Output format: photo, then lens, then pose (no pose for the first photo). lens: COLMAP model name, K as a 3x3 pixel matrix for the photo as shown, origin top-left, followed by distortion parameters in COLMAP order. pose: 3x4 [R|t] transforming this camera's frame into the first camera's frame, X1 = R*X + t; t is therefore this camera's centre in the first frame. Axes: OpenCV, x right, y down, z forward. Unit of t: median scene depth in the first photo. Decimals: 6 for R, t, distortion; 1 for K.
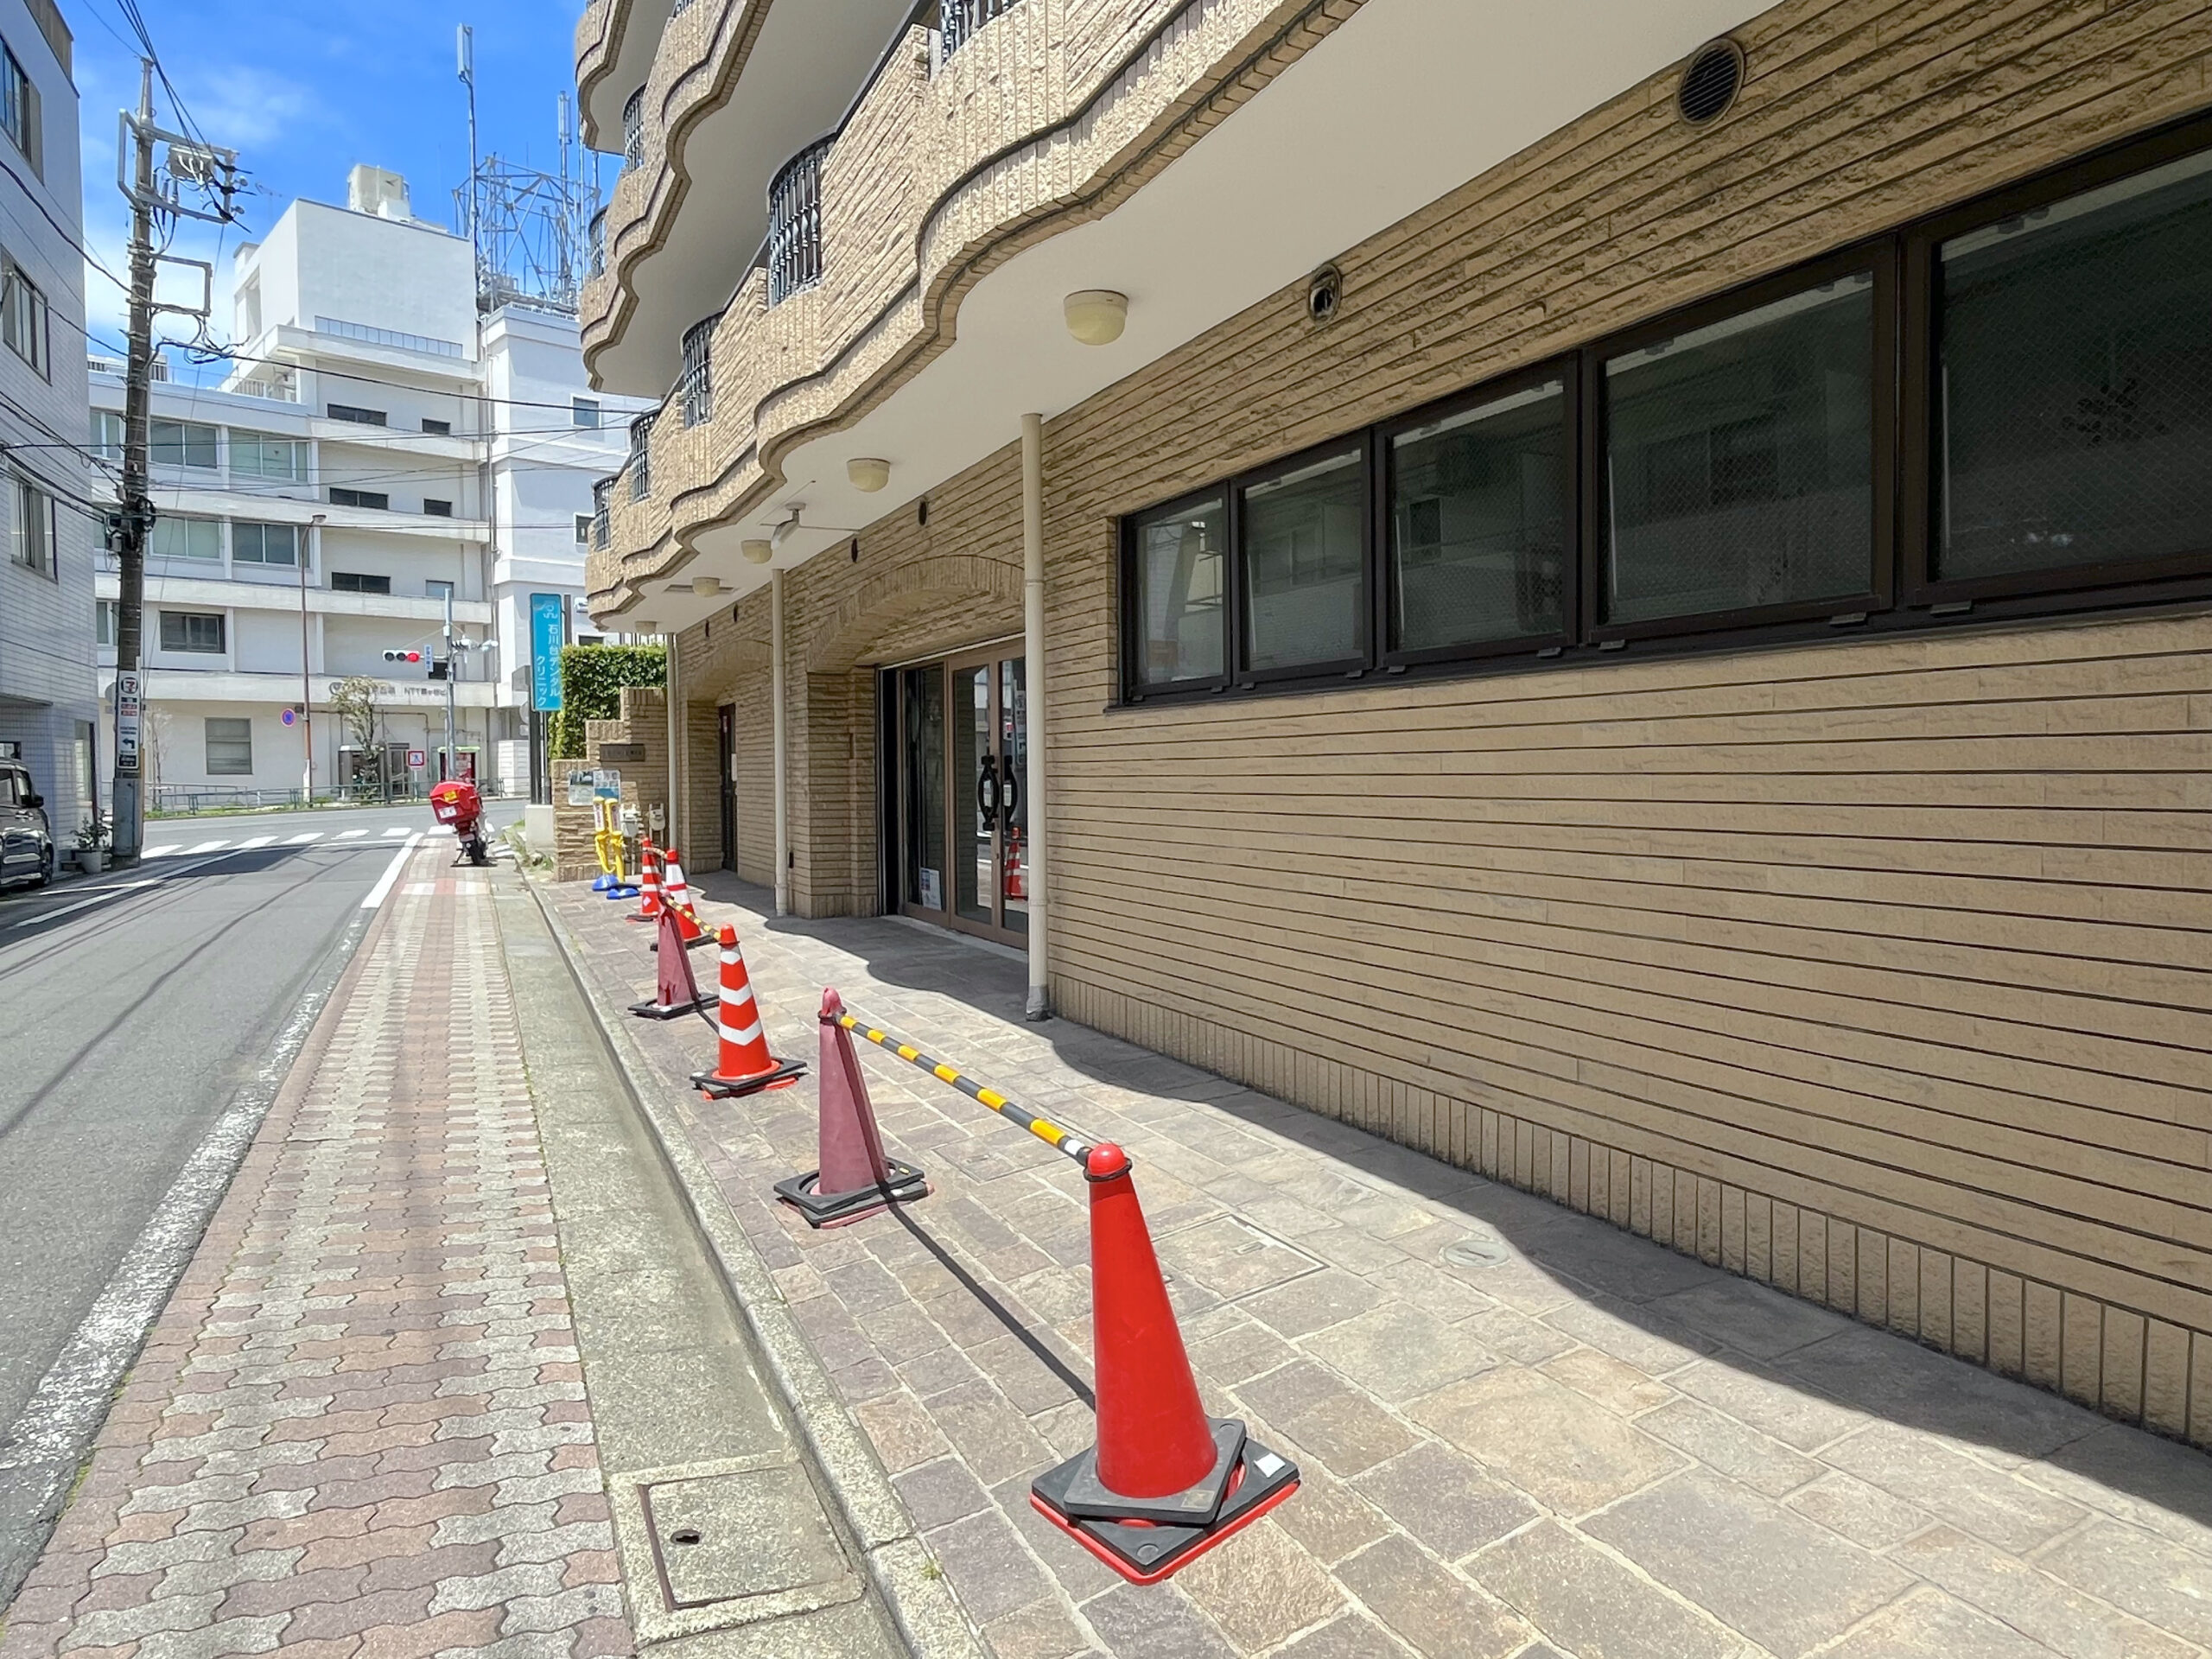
lens RADIAL K [[1352.1, 0, 1100.9], [0, 1352.1, 825.7], [0, 0, 1]] dist [-0.002208, -0.003319]
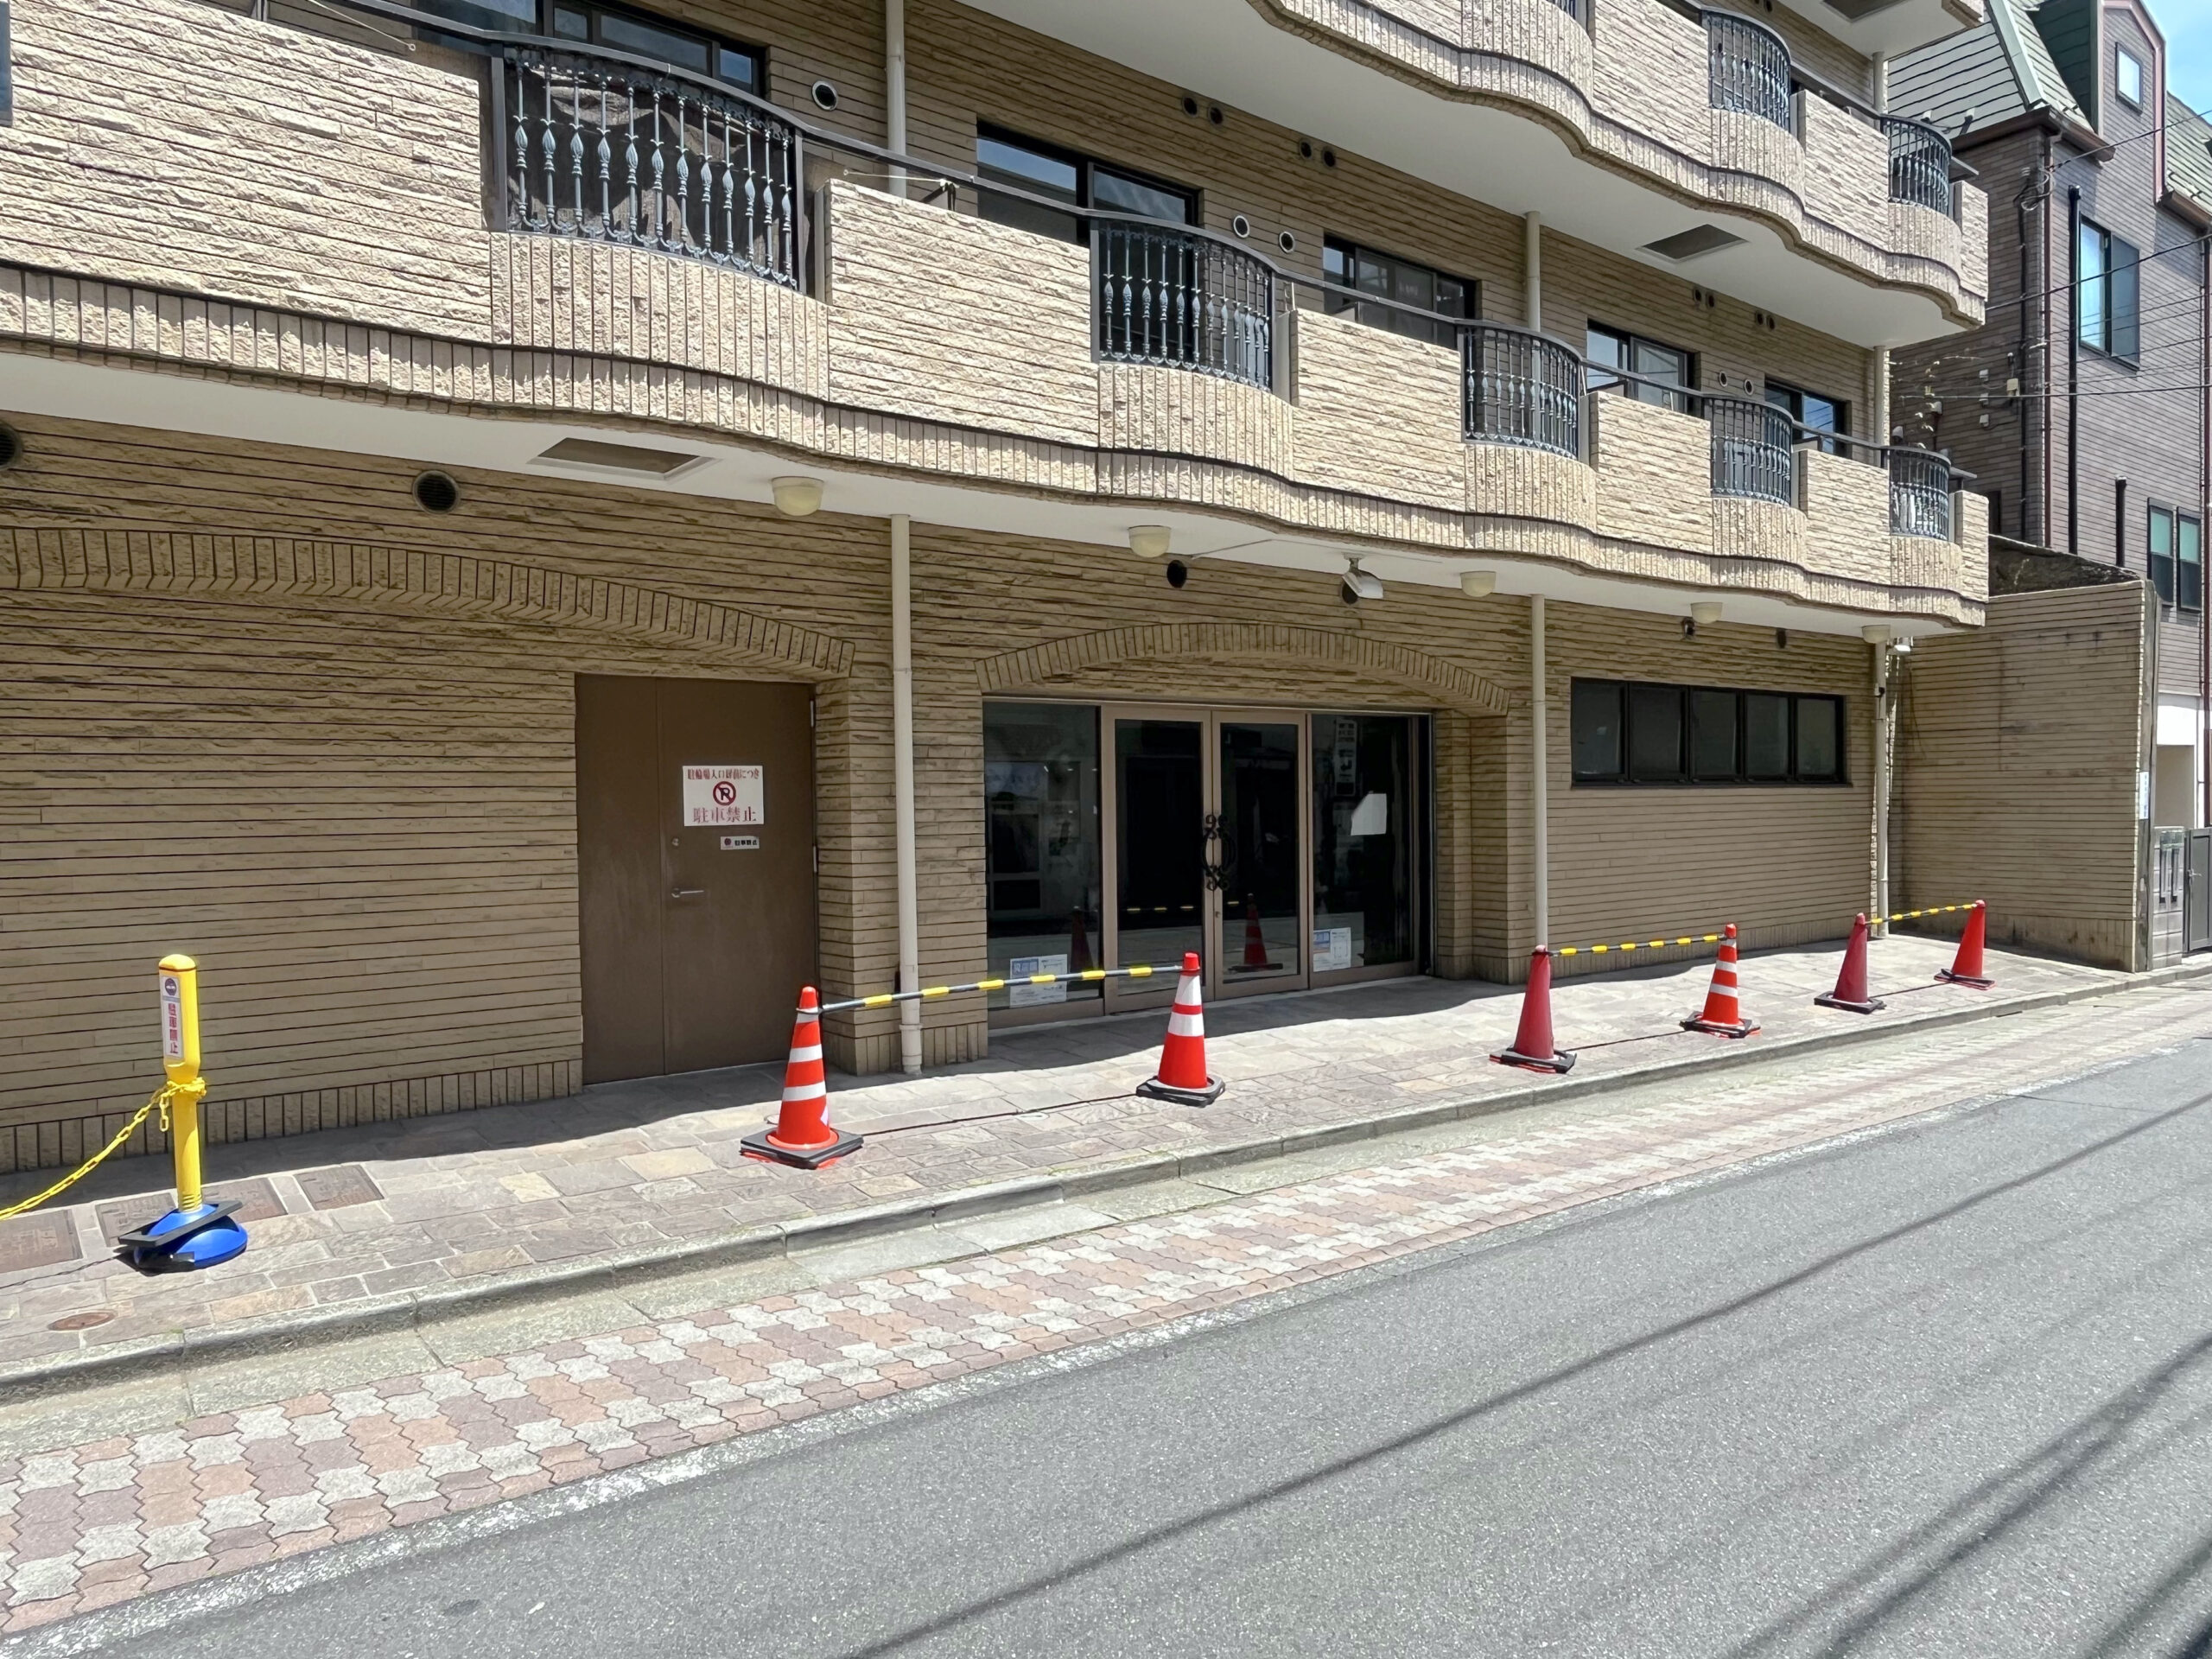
lens RADIAL K [[1454.2, 0, 1106.0], [0, 1454.2, 829.5], [0, 0, 1]] dist [-0.003132, -0.000188]
pose [[-0.193900, -0.010088, 0.980969, -2.141048], [0.053519, 0.998349, 0.020846, -0.129615], [-0.979560, 0.056542, -0.193040, 2.455355]]
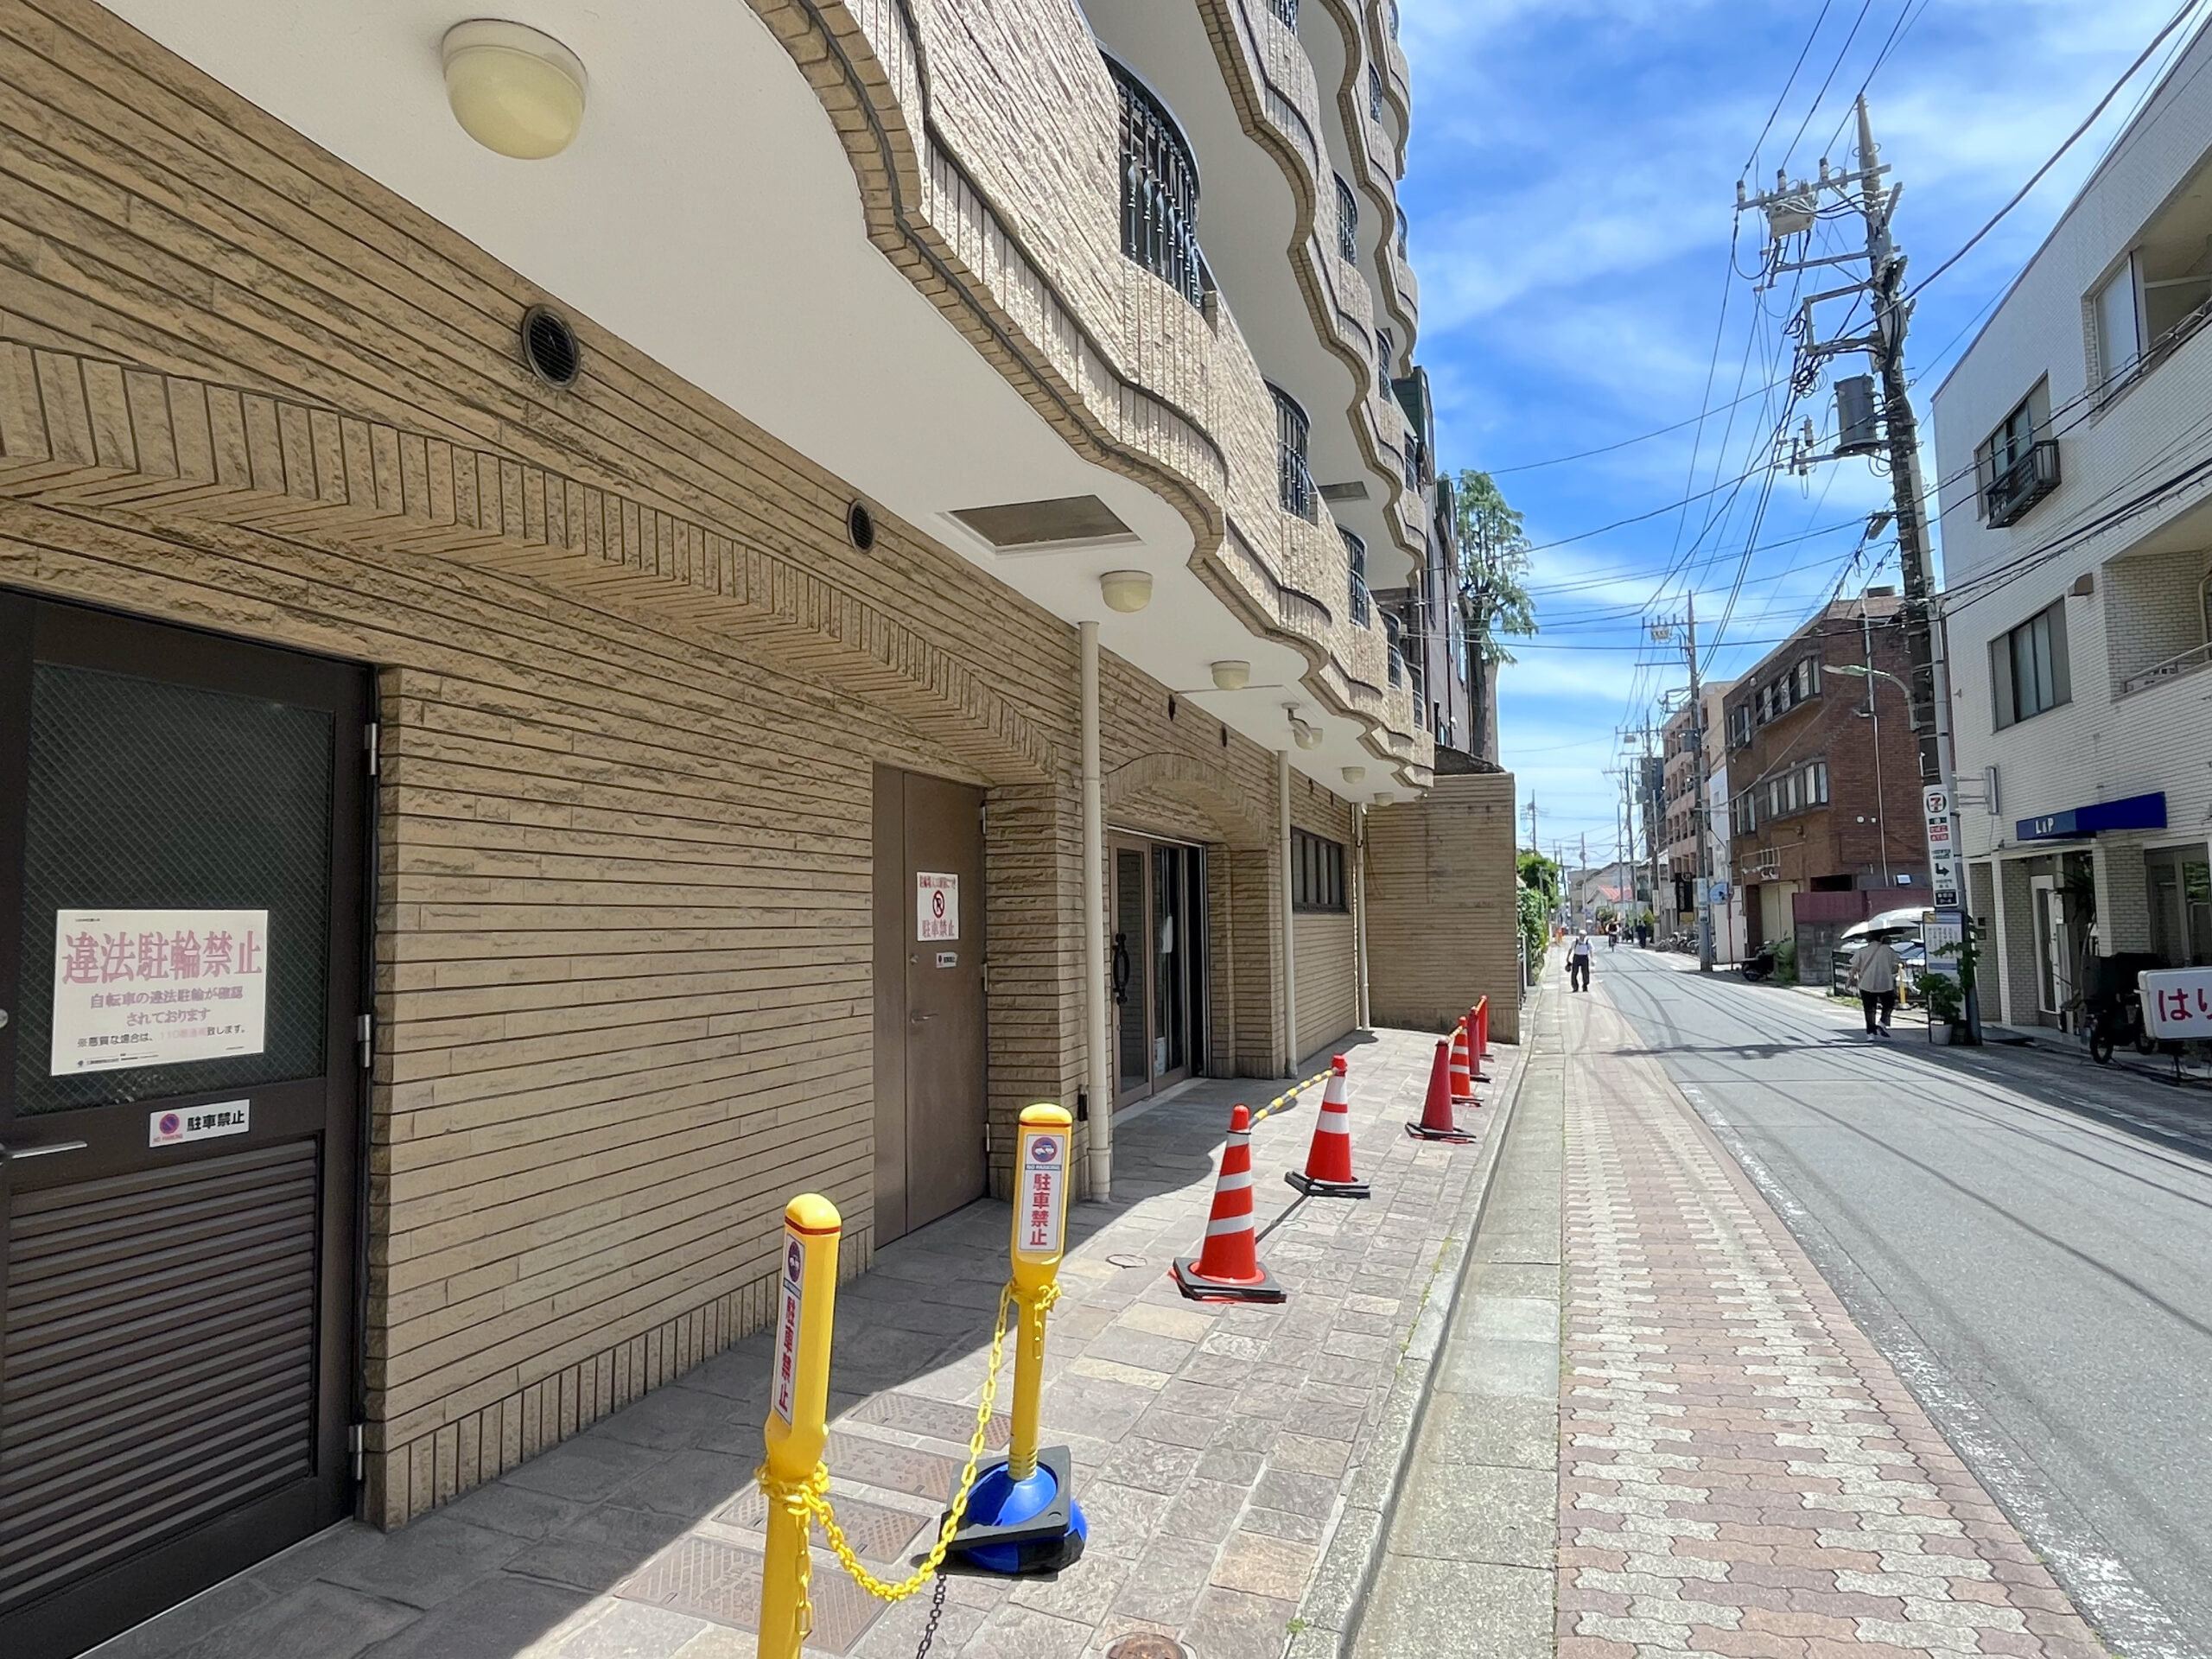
lens RADIAL K [[1310.4, 0, 1106.0], [0, 1310.4, 829.5], [0, 0, 1]] dist [-0.002151, -0.000866]
pose [[-0.713045, 0.068596, 0.697755, -1.530378], [0.047944, 0.997643, -0.049083, -0.159400], [-0.699477, -0.001545, -0.714653, 3.326851]]
